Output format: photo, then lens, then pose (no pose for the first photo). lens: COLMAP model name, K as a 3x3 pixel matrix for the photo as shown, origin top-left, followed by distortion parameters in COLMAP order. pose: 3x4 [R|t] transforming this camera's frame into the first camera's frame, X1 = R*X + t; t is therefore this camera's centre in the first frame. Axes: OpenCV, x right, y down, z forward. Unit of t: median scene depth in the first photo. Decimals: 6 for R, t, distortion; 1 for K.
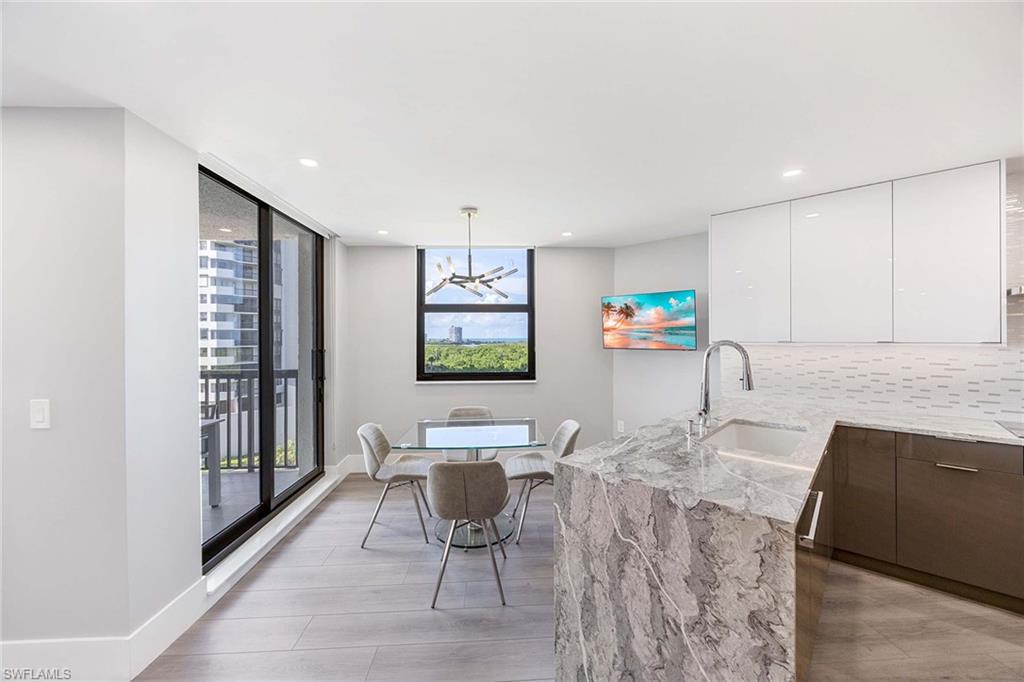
lens RADIAL K [[390.4, 0, 528.5], [0, 390.4, 340.6], [0, 0, 1]] dist [-0.000078, 0.000022]
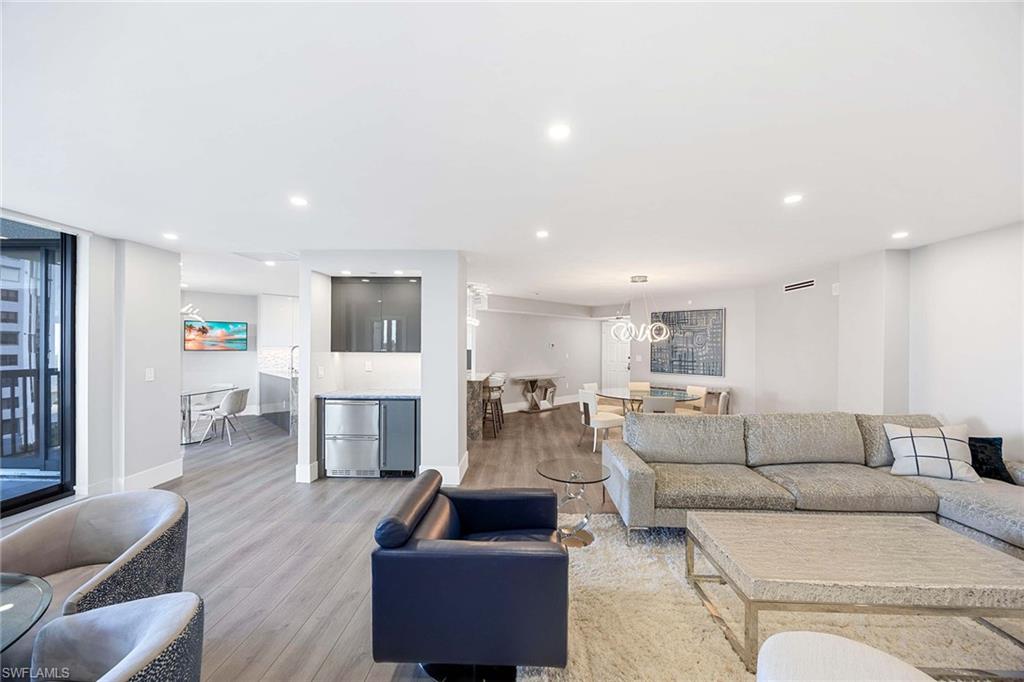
lens RADIAL K [[392.1, 0, 512.5], [0, 392.1, 346.6], [0, 0, 1]] dist [-0.000145, 0.000100]
pose [[0.097774, 0.003048, 0.995204, -3.804932], [0.003397, 0.999988, -0.003396, 0.031858], [-0.995203, 0.003713, 0.097762, -1.637855]]
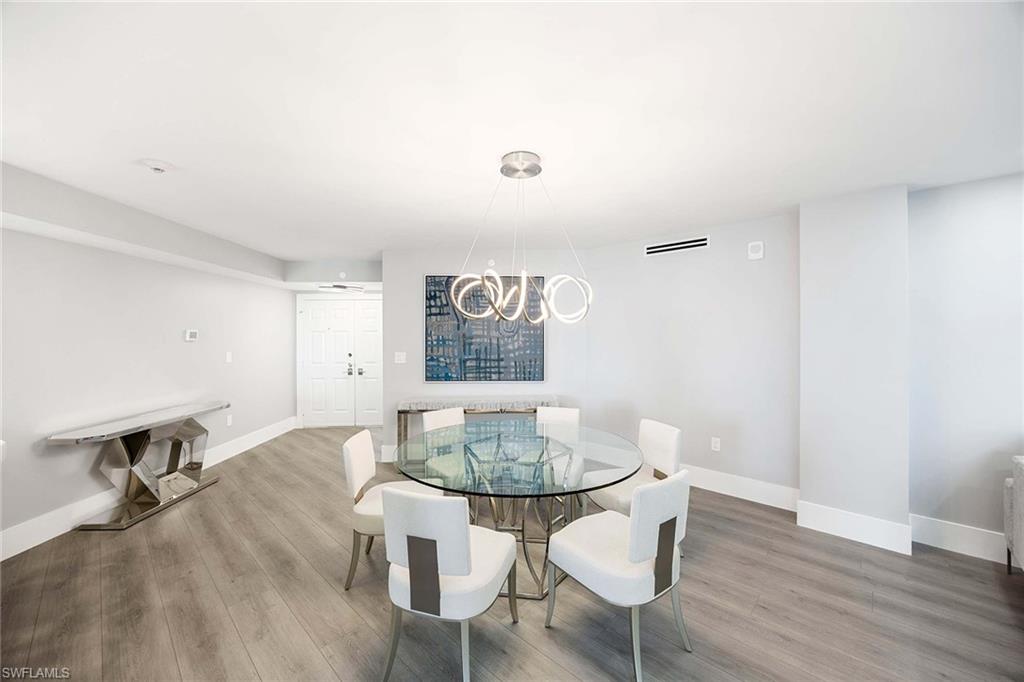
lens RADIAL K [[393.3, 0, 511.9], [0, 393.3, 335.0], [0, 0, 1]] dist [0.000195, 0.000135]
pose [[-0.679418, 0.007515, 0.733713, -0.962616], [0.011913, 0.999929, 0.000790, 0.018685], [-0.733655, 0.009278, -0.679459, -1.435092]]
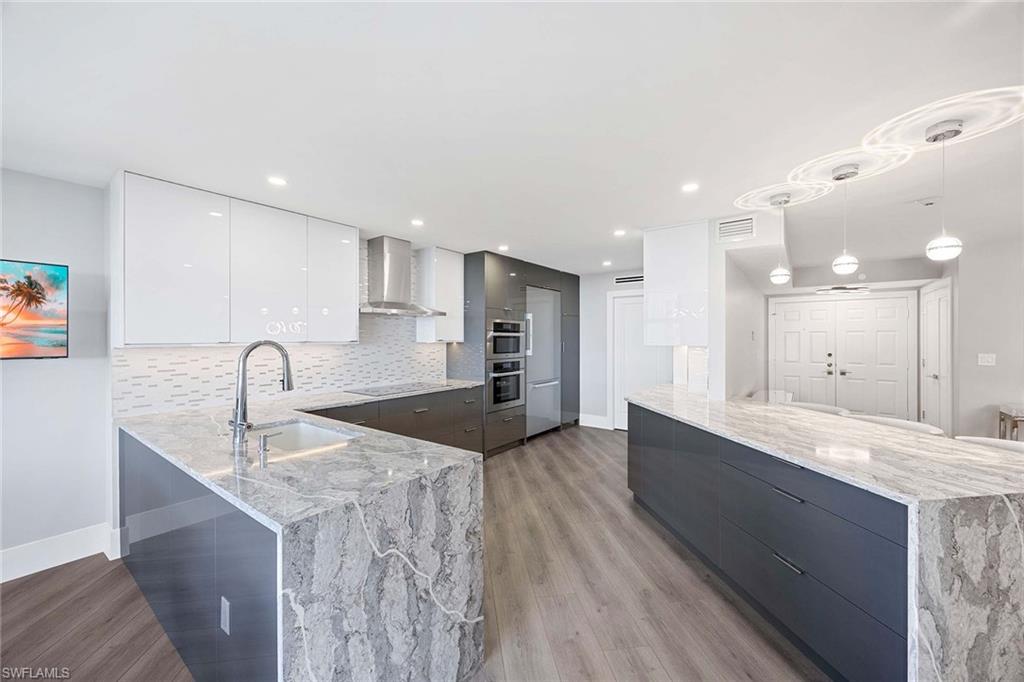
lens RADIAL K [[391.3, 0, 511.6], [0, 391.3, 335.3], [0, 0, 1]] dist [-0.006427, -0.000023]
pose [[-0.074035, 0.008259, 0.997221, -0.667021], [0.009082, 0.999930, -0.007608, 0.000557], [-0.997214, 0.008494, -0.074105, 0.727679]]
